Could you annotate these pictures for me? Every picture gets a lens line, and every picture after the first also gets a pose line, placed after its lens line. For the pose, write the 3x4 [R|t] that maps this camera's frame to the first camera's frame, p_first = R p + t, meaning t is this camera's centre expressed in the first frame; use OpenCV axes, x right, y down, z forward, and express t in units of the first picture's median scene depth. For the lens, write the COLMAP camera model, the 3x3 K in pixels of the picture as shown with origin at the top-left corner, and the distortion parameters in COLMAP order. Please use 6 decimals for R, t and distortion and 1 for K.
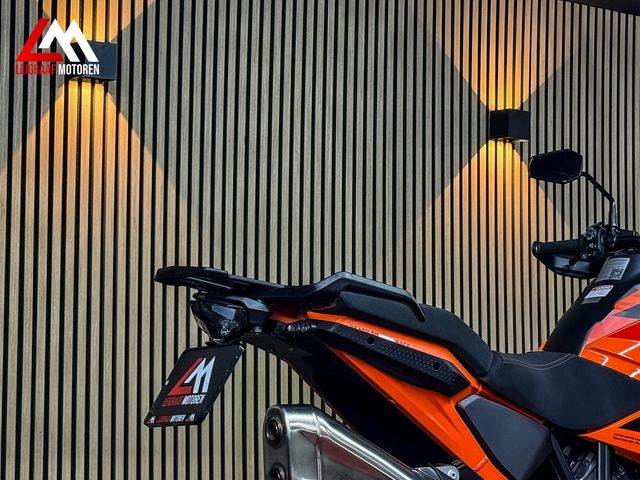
lens RADIAL K [[1367.5, 0, 320.0], [0, 1367.5, 240.0], [0, 0, 1]] dist [0.080695, 0.578816]
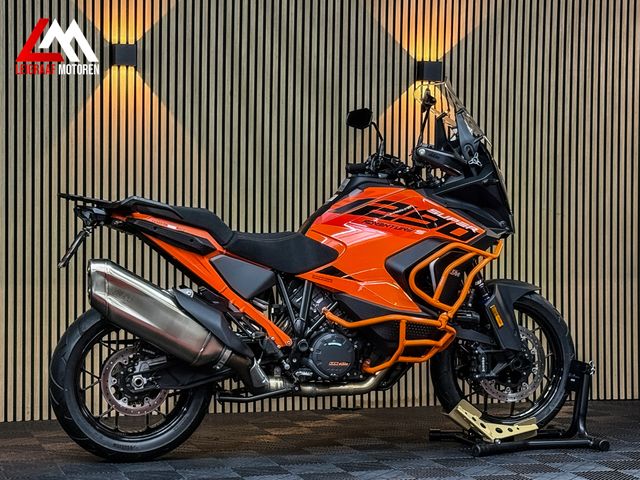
lens RADIAL K [[1360.8, 0, 320.0], [0, 1360.8, 240.0], [0, 0, 1]] dist [0.165615, -0.287879]
pose [[0.955763, 0.010687, -0.293945, 0.551225], [0.022832, 0.993629, 0.110363, -0.081119], [0.293252, -0.112192, 0.949429, -0.546244]]
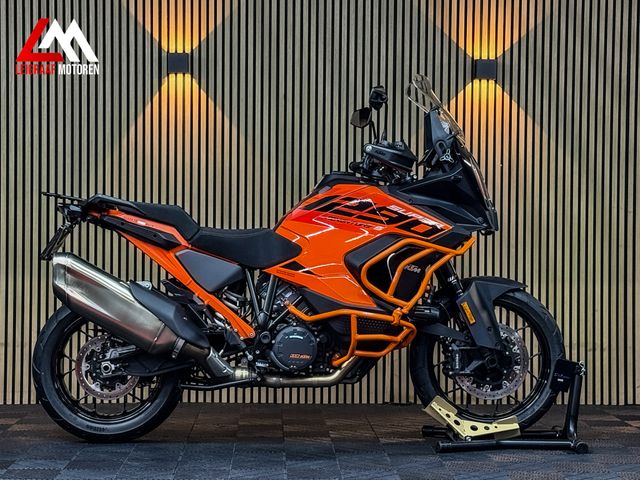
lens RADIAL K [[1321.9, 0, 320.0], [0, 1321.9, 240.0], [0, 0, 1]] dist [0.168333, -0.300813]
pose [[0.844197, 0.012953, -0.535877, 0.907143], [0.047133, 0.994042, 0.098279, -0.059350], [0.533957, -0.108224, 0.838557, -0.381945]]
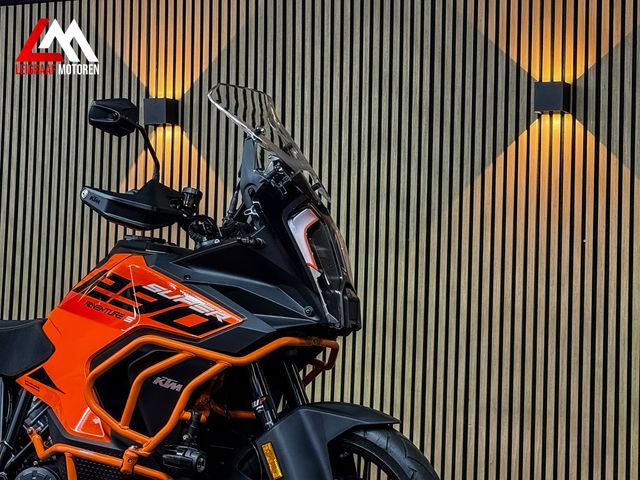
lens RADIAL K [[1367.5, 0, 320.0], [0, 1367.5, 240.0], [0, 0, 1]] dist [0.080695, 0.578816]
pose [[0.519703, -0.044387, -0.853193, 1.065899], [0.055932, 0.998275, -0.017865, 0.032741], [0.852514, -0.038436, 0.521289, 0.400832]]
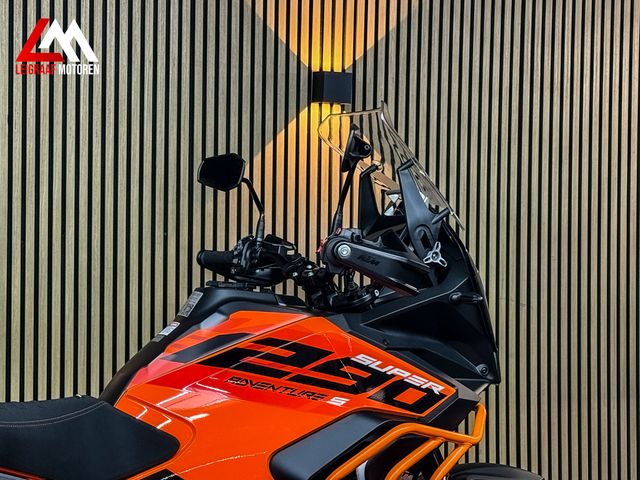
lens RADIAL K [[1367.5, 0, 320.0], [0, 1367.5, 240.0], [0, 0, 1]] dist [0.080695, 0.578816]
pose [[0.980064, 0.009111, -0.198474, 0.380871], [0.012240, 0.994282, 0.106084, -0.094547], [0.198305, -0.106399, 0.974348, 0.079893]]
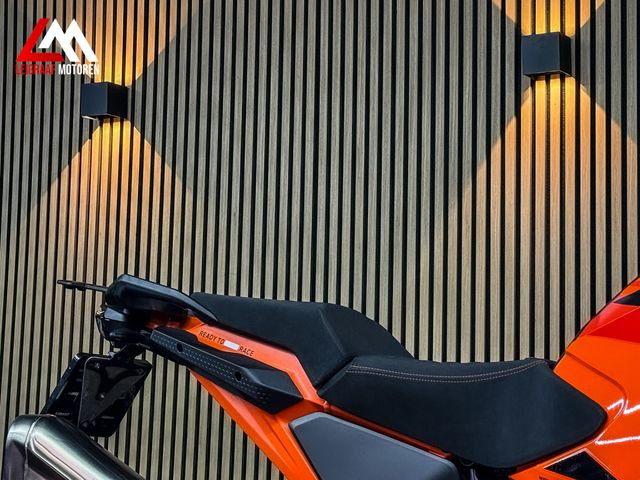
lens RADIAL K [[1367.5, 0, 320.0], [0, 1367.5, 240.0], [0, 0, 1]] dist [0.080695, 0.578816]
pose [[0.454837, -0.092225, -0.885787, 0.555113], [0.066777, 0.995355, -0.069345, 0.045634], [0.888068, -0.027609, 0.458883, 0.426121]]
